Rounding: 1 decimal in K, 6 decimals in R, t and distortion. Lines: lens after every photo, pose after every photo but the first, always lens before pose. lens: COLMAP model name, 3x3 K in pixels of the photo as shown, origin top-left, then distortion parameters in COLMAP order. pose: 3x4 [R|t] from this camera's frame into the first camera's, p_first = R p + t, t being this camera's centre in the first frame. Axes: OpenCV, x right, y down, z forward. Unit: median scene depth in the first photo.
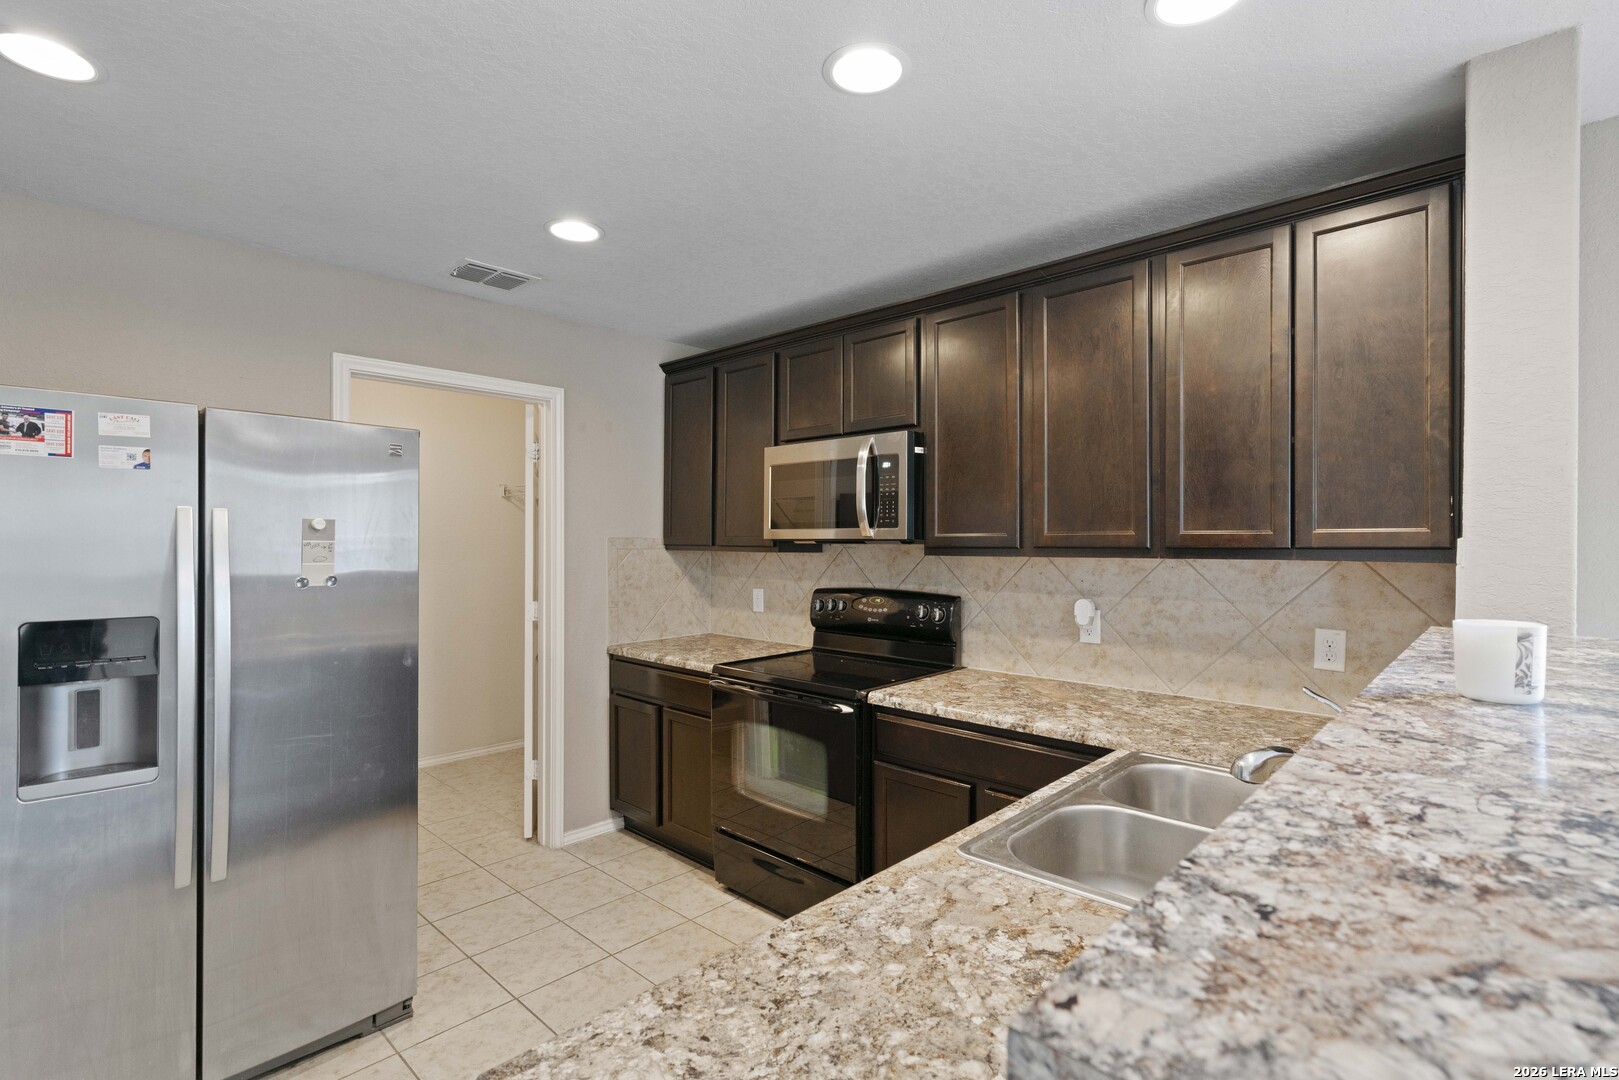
lens RADIAL K [[758.1, 0, 809.5], [0, 758.1, 540.0], [0, 0, 1]] dist [-0.000263, 0.000640]
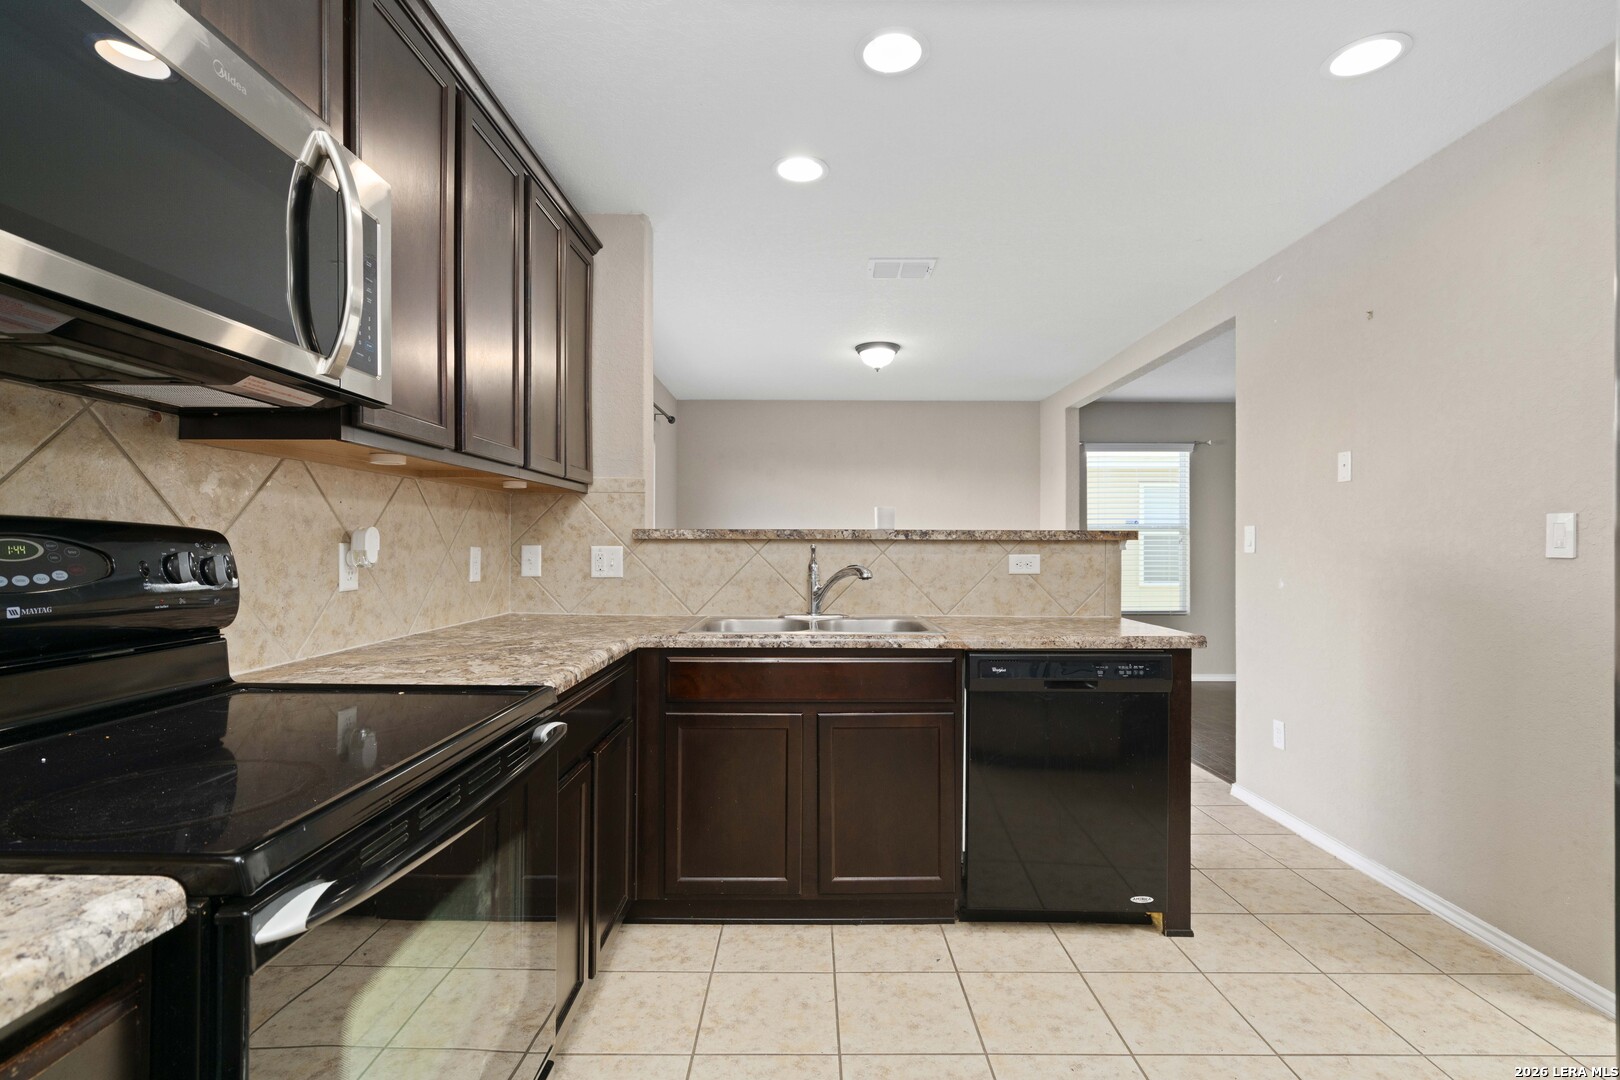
lens RADIAL K [[758.6, 0, 810.0], [0, 758.6, 540.0], [0, 0, 1]] dist [-0.000263, 0.000640]
pose [[-0.684168, -0.001595, 0.729322, -0.406339], [-0.008784, 0.999943, -0.006053, 0.084378], [-0.729271, -0.010548, -0.684143, 1.101036]]
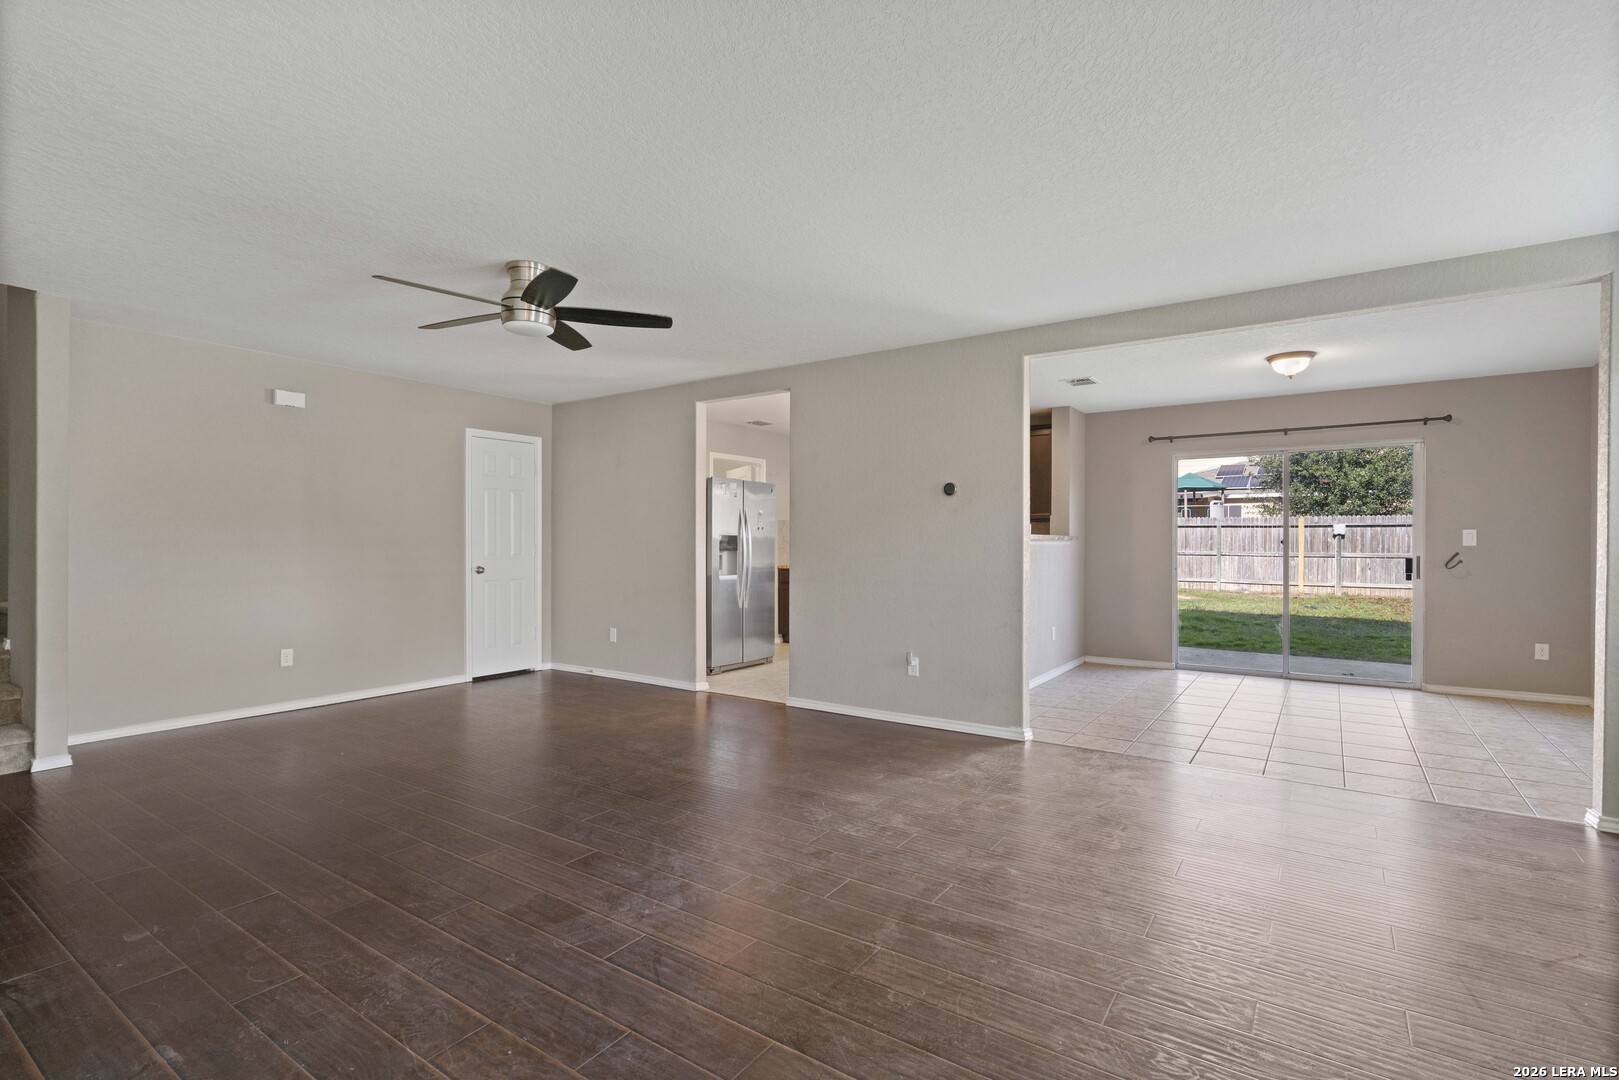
lens RADIAL K [[752.1, 0, 811.5], [0, 752.1, 543.4], [0, 0, 1]] dist [-0.001661, -0.000102]
pose [[0.988462, -0.003493, 0.151431, -0.726301], [0.003314, 0.999993, 0.001430, 0.084635], [-0.151435, -0.000911, 0.988467, -1.800234]]
